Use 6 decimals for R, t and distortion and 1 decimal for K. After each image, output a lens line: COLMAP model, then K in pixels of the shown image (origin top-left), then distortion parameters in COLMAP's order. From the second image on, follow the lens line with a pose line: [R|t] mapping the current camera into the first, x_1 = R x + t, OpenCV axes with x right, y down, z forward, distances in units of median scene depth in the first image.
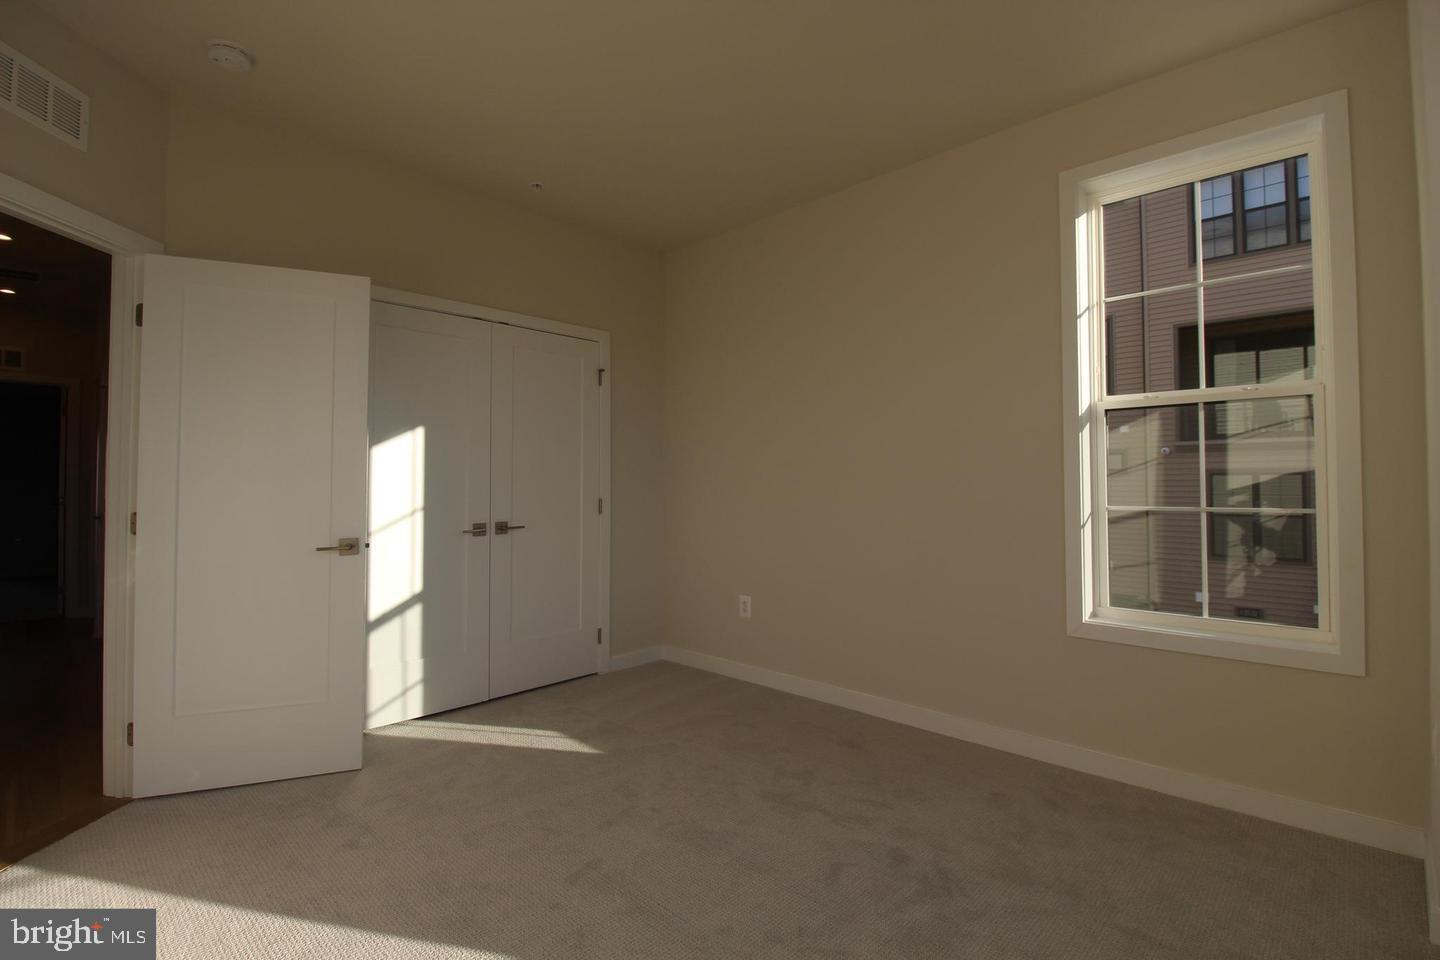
lens RADIAL K [[679.1, 0, 728.4], [0, 679.1, 466.7], [0, 0, 1]] dist [0.002767, -0.010039]
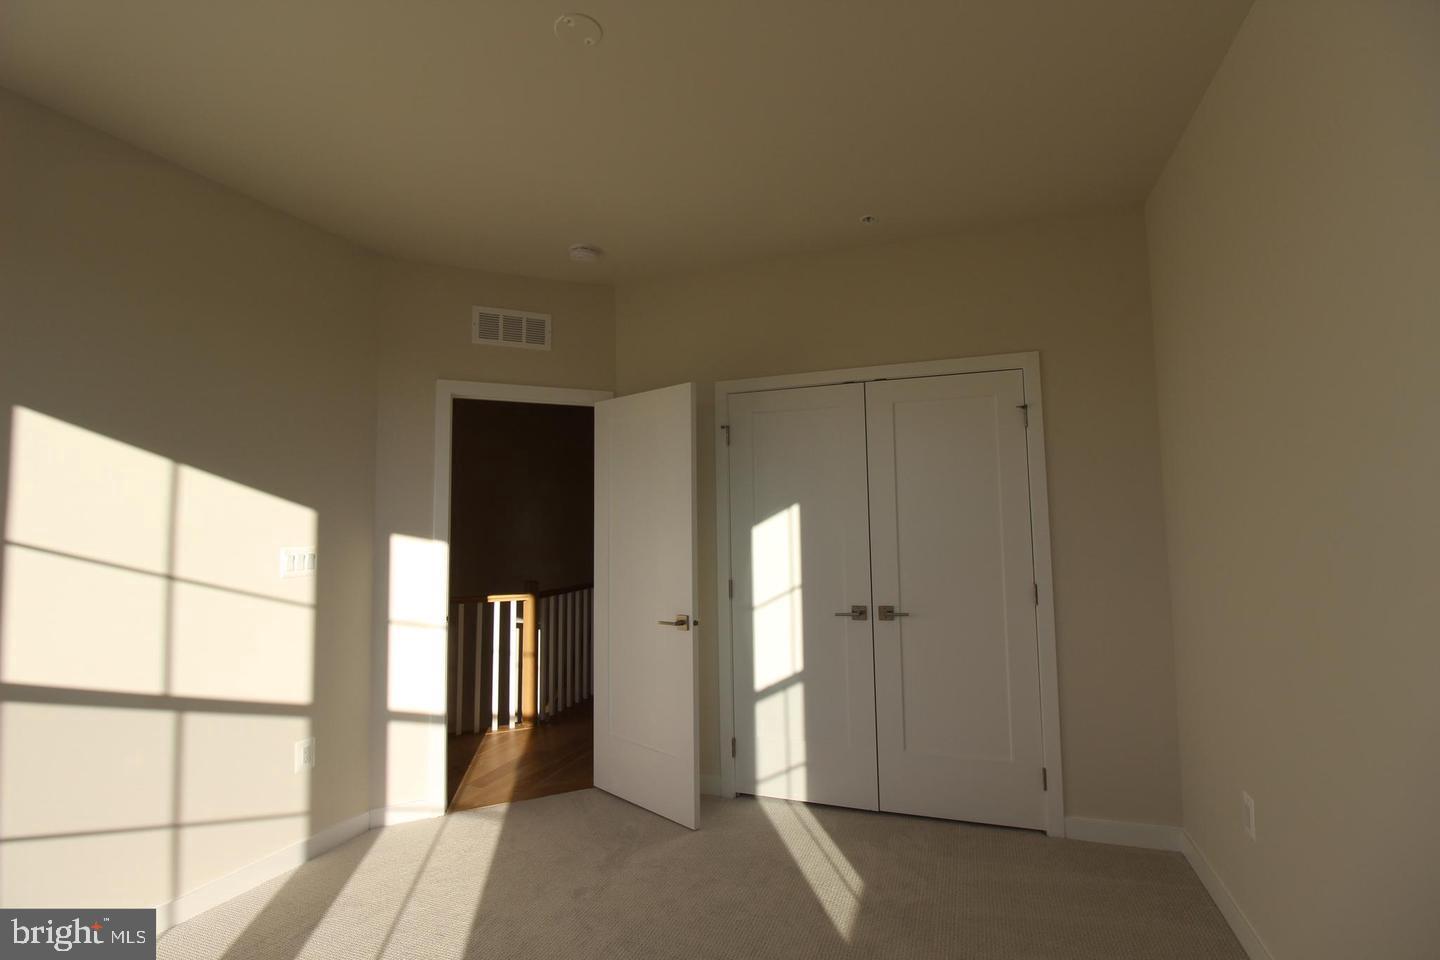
lens RADIAL K [[665.6, 0, 729.2], [0, 665.6, 470.9], [0, 0, 1]] dist [0.007713, -0.016267]
pose [[0.396997, -0.077013, -0.914583, 0.417397], [0.038472, 0.996994, -0.067253, -0.045813], [0.917013, -0.008487, 0.398766, 0.522022]]
